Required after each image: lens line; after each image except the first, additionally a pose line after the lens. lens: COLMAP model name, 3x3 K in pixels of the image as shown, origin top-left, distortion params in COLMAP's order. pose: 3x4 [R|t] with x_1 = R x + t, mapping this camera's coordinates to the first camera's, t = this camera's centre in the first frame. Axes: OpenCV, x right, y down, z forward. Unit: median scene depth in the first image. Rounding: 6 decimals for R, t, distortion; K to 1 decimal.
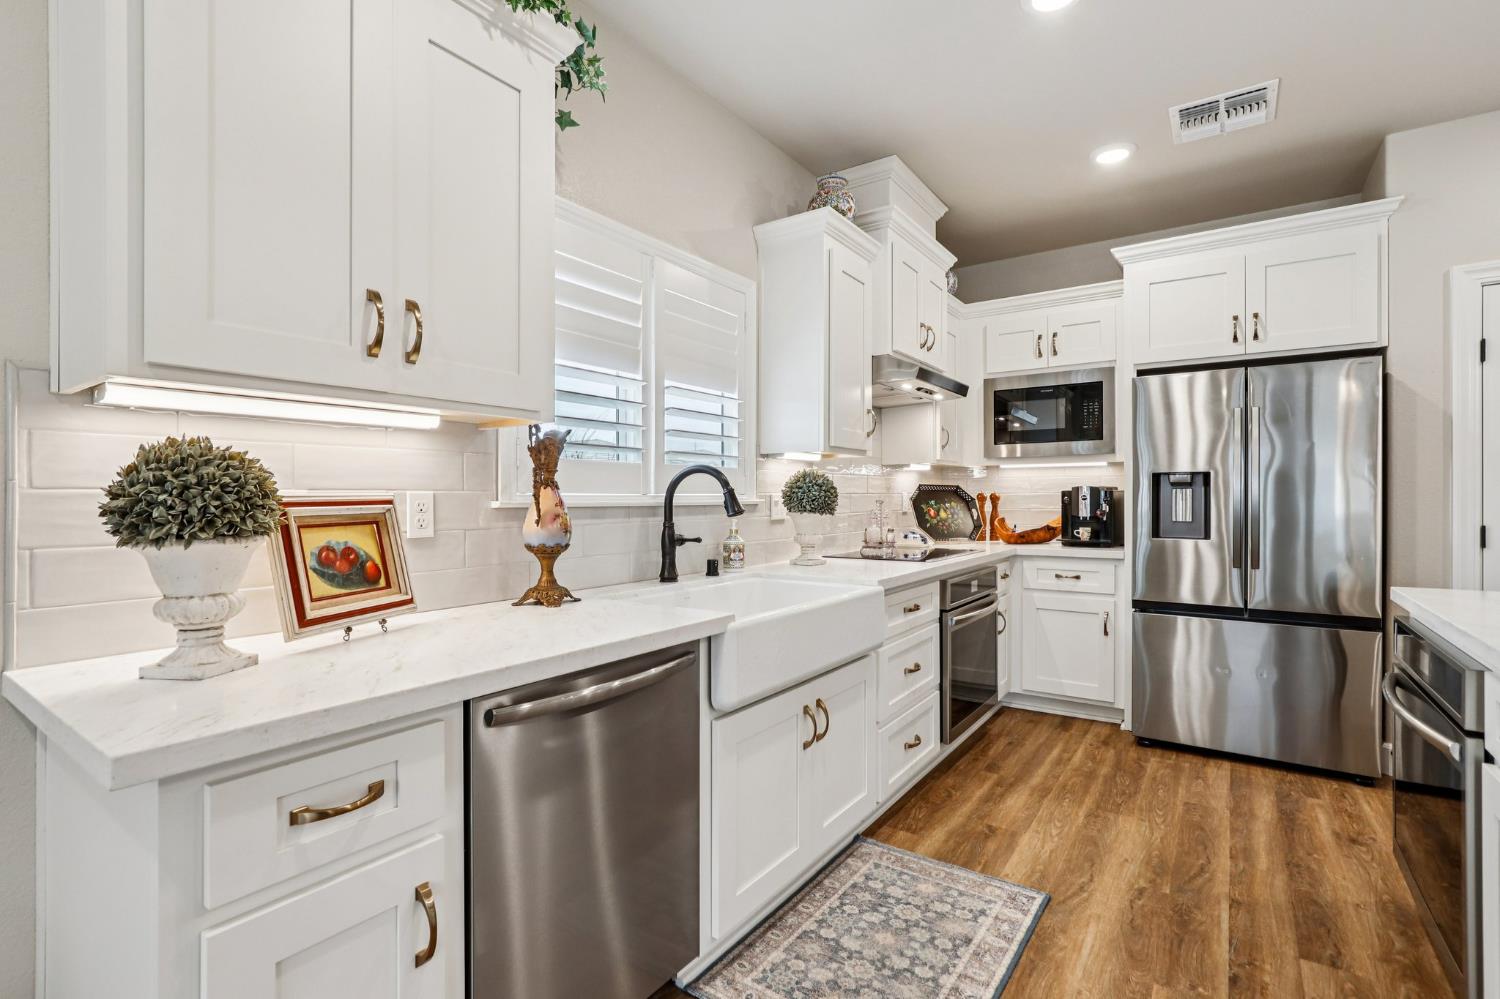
lens RADIAL K [[692.0, 0, 741.8], [0, 692.0, 501.6], [0, 0, 1]] dist [-0.025644, 0.003069]
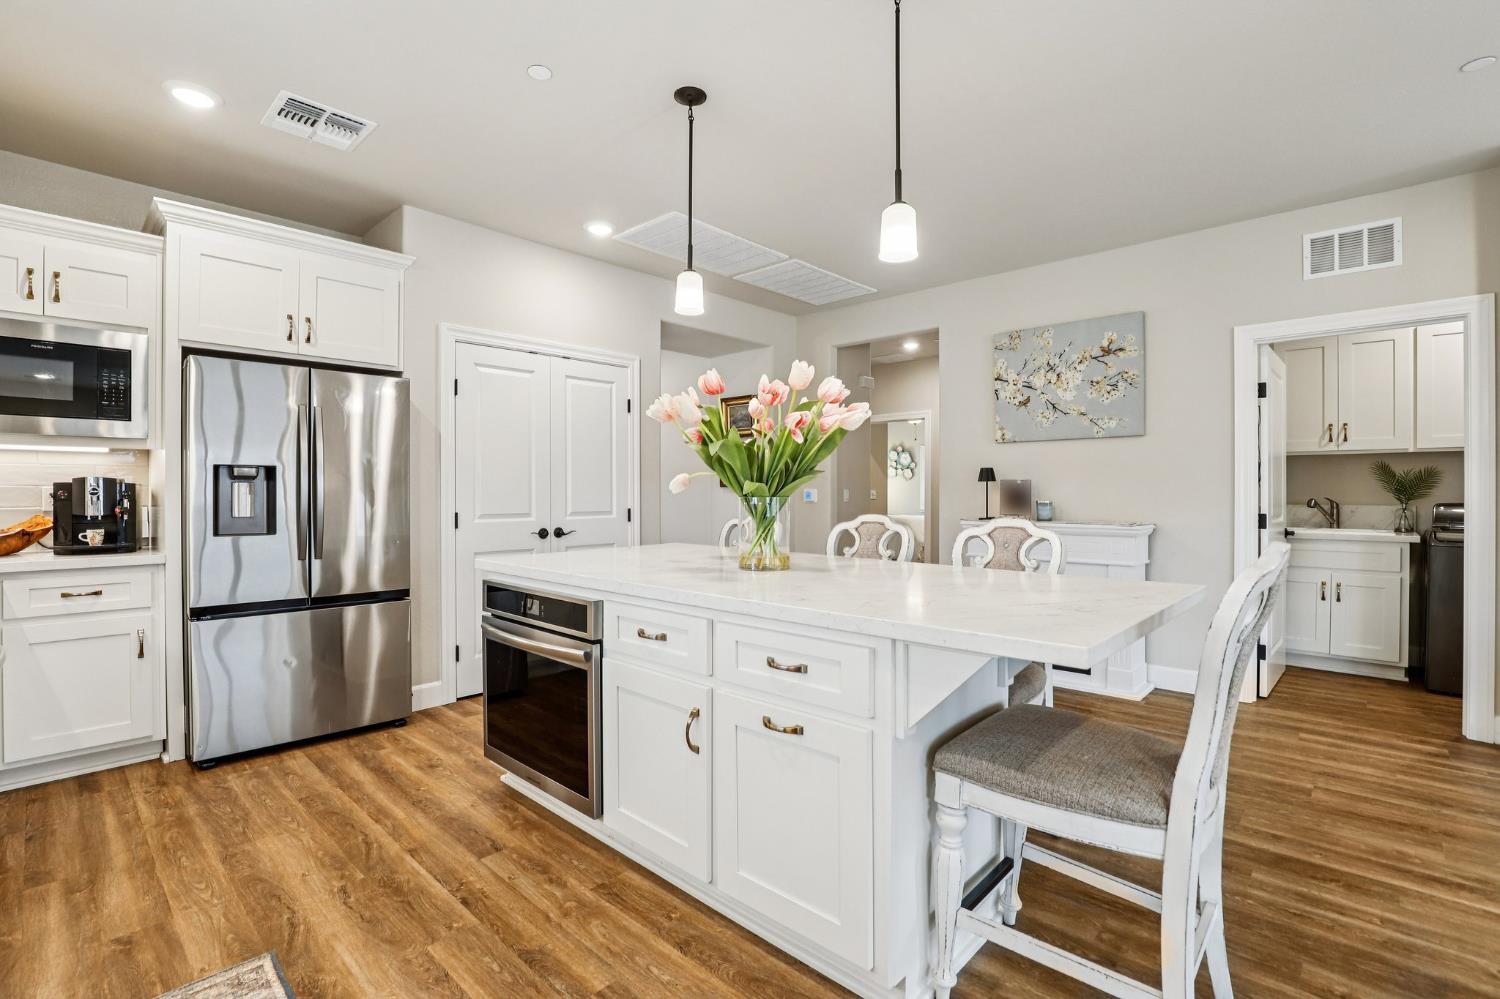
lens RADIAL K [[692.0, 0, 738.1], [0, 692.0, 491.8], [0, 0, 1]] dist [-0.025644, 0.003069]
pose [[0.141479, 0.003104, 0.989936, -0.221953], [0.004554, 0.999982, -0.003786, 0.000825], [-0.989931, 0.005044, 0.141463, 0.207831]]
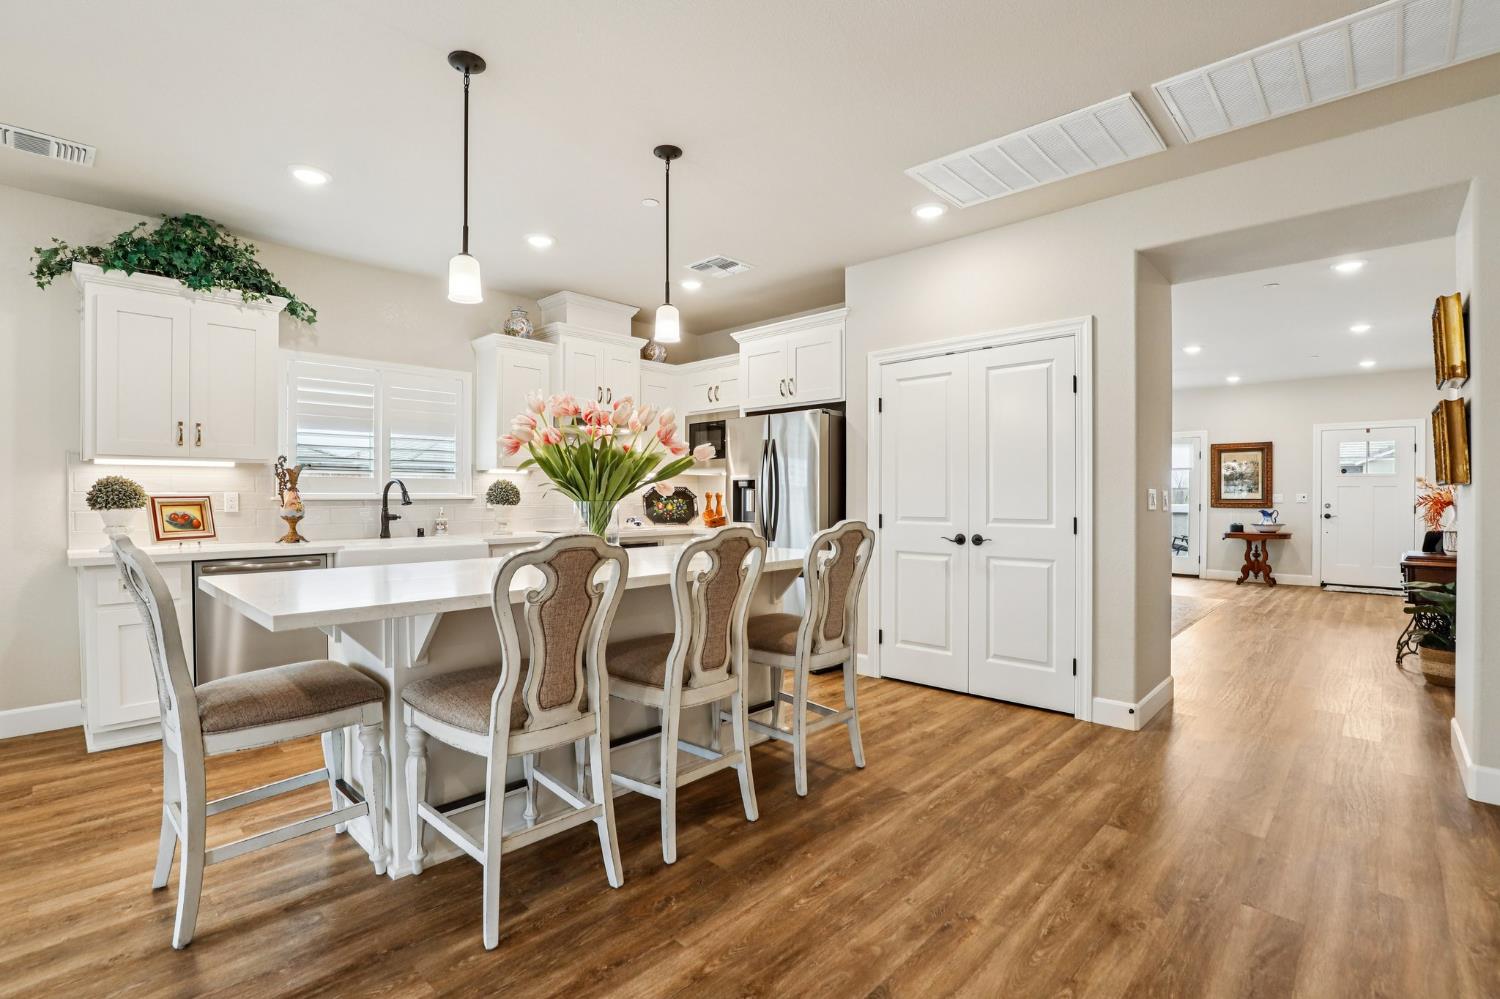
lens RADIAL K [[692.0, 0, 736.2], [0, 692.0, 492.0], [0, 0, 1]] dist [-0.025644, 0.003069]
pose [[0.989694, 0.001701, -0.143190, 0.935371], [-0.003112, 0.999949, -0.009628, 0.000338], [0.143167, 0.009975, 0.989648, -0.636180]]
